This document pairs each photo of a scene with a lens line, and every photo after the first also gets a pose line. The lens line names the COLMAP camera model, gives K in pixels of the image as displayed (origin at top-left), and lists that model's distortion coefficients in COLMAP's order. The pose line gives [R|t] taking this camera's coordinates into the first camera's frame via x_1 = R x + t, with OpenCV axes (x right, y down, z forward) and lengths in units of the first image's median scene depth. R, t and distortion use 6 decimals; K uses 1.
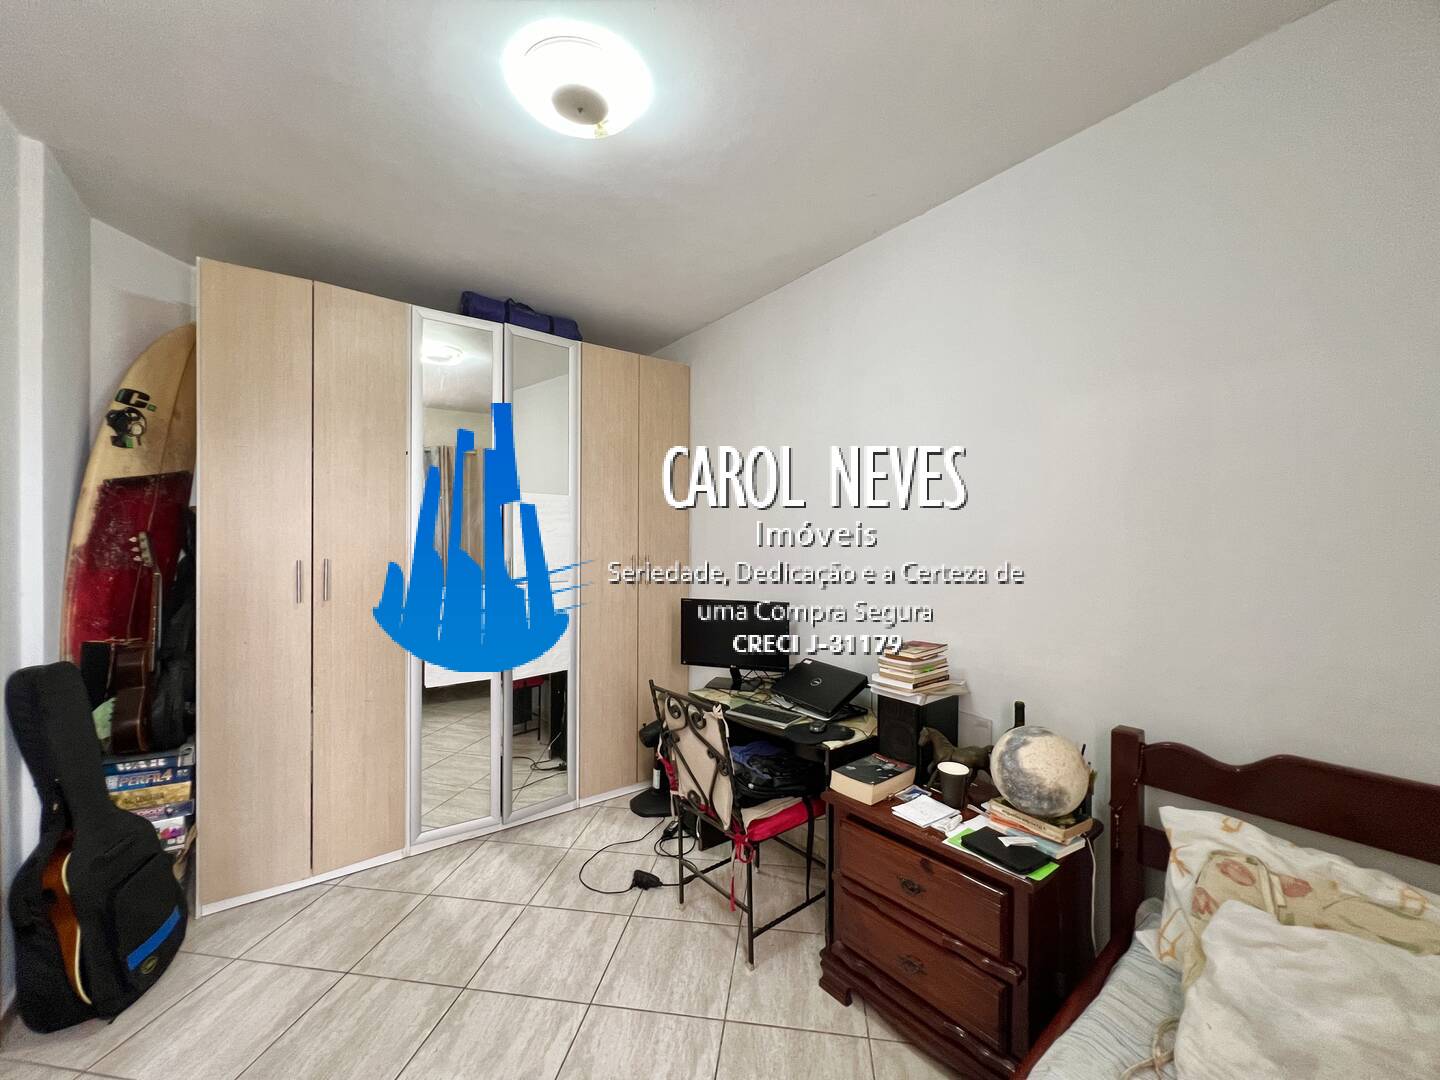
lens RADIAL K [[579.7, 0, 720.0], [0, 579.7, 540.0], [0, 0, 1]] dist [0.001932, -0.000033]
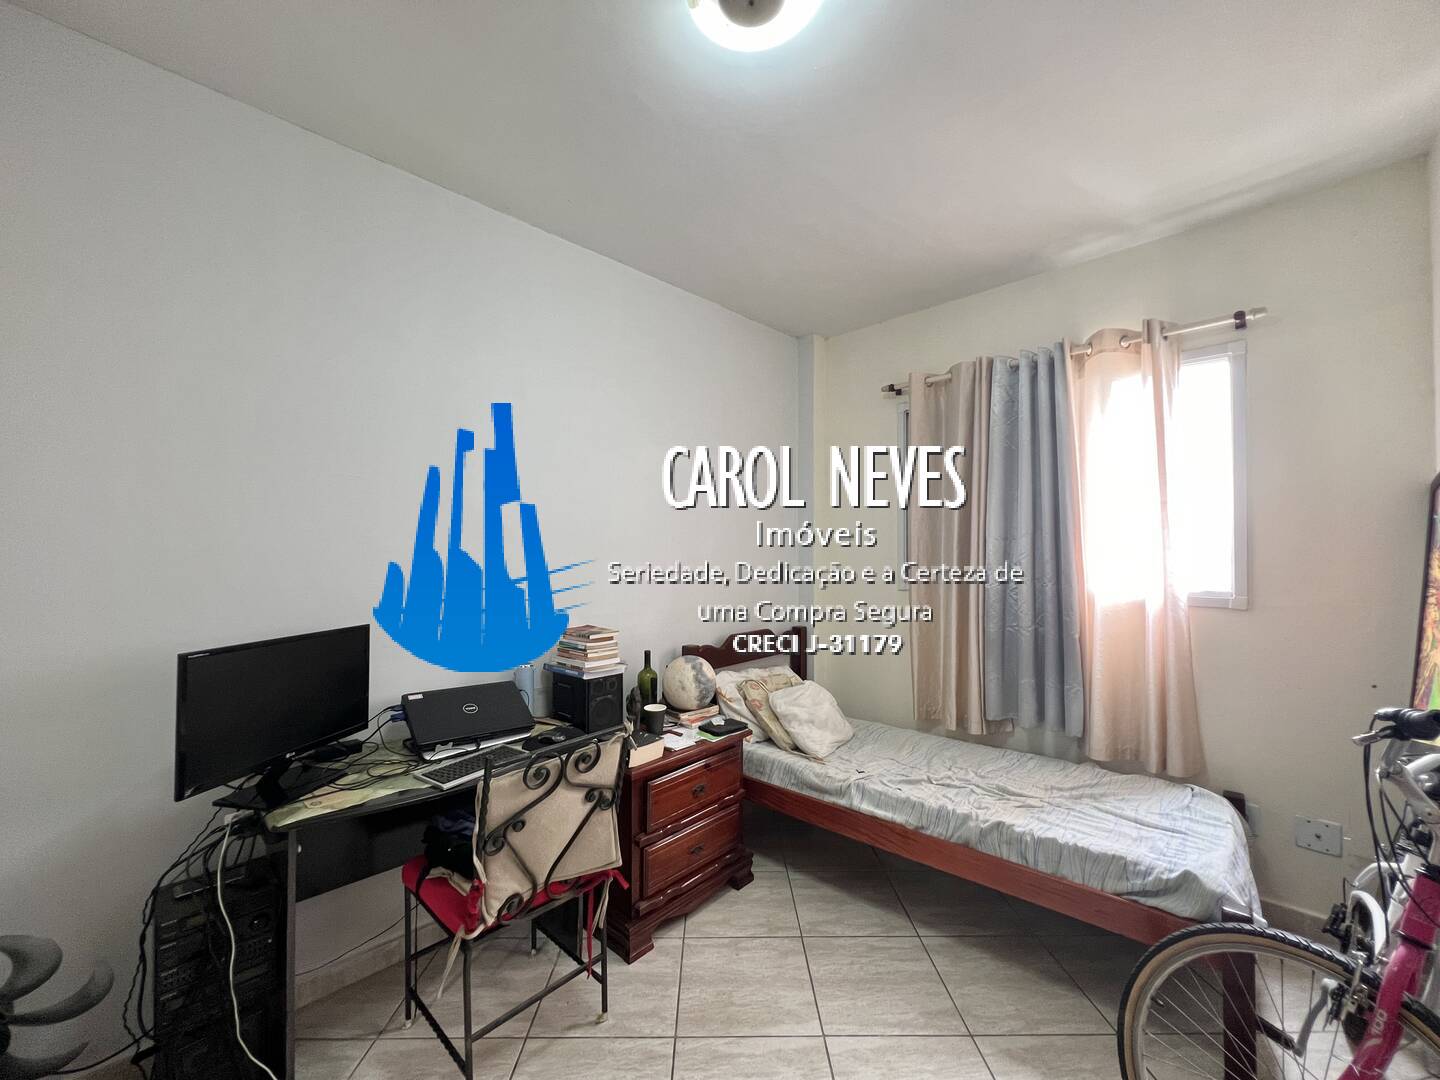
lens RADIAL K [[581.1, 0, 720.0], [0, 581.1, 540.0], [0, 0, 1]] dist [-0.001769, 0.000434]
pose [[-0.159071, 0.013252, 0.987178, -0.778710], [-0.000770, 0.999908, -0.013547, 0.024285], [-0.987267, -0.002915, -0.159046, 0.887616]]
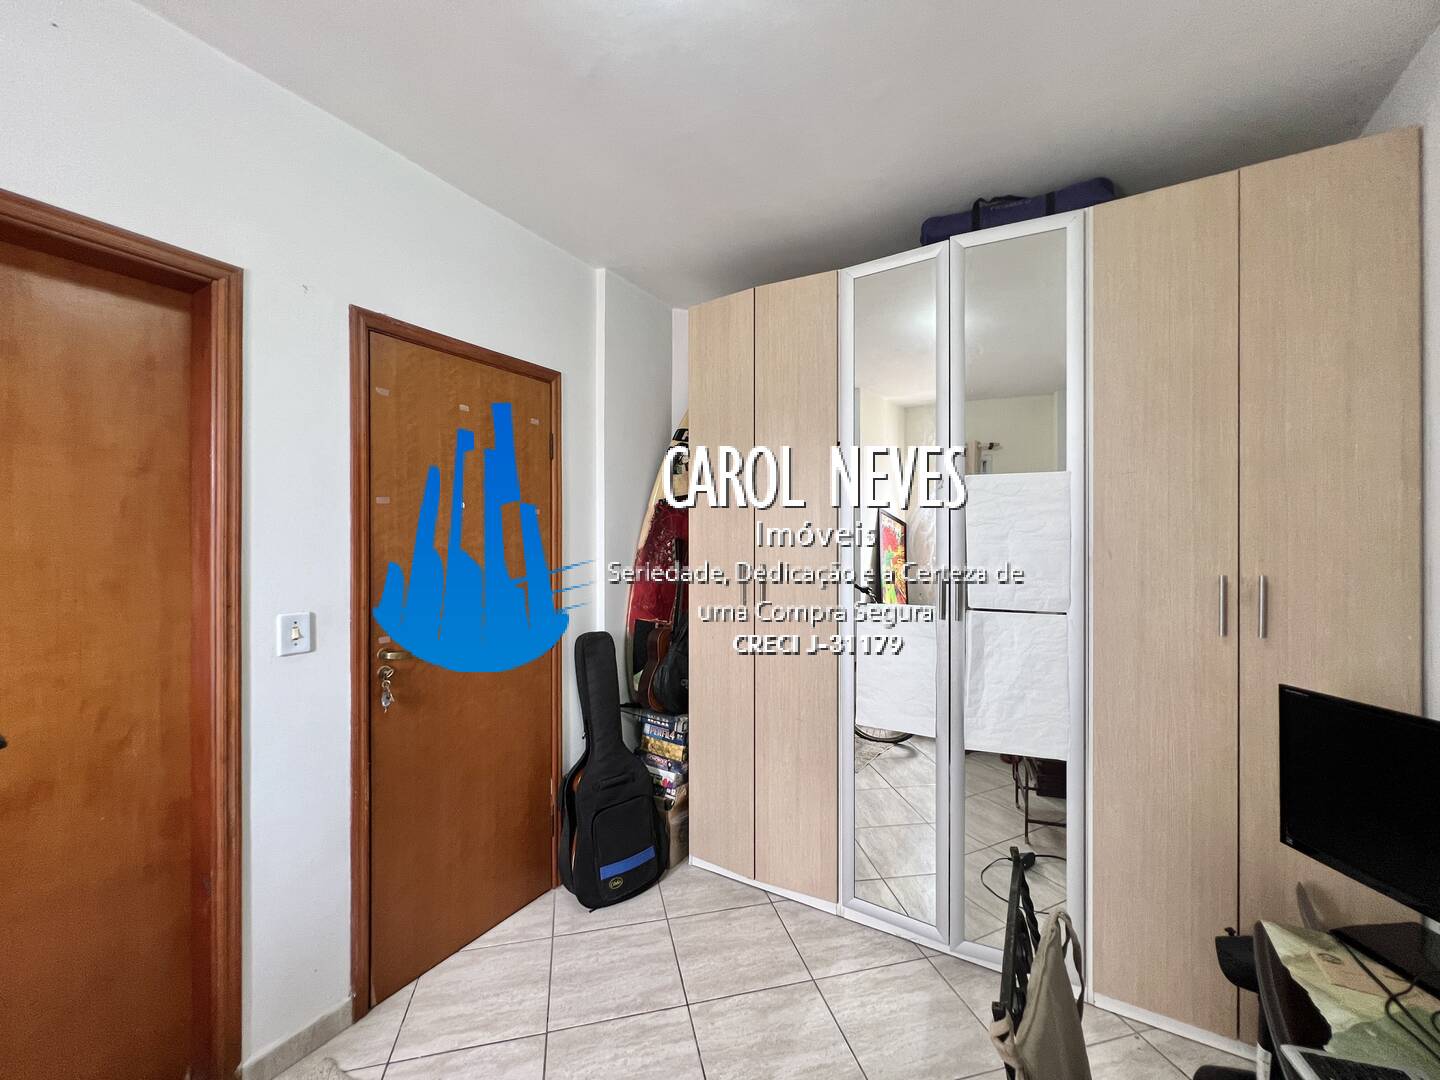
lens RADIAL K [[581.1, 0, 720.0], [0, 581.1, 540.0], [0, 0, 1]] dist [-0.001769, 0.000434]
pose [[0.376324, -0.007378, -0.926459, 0.229569], [-0.002249, 0.999958, -0.008877, 0.001375], [0.926485, 0.005424, 0.376291, 0.625514]]
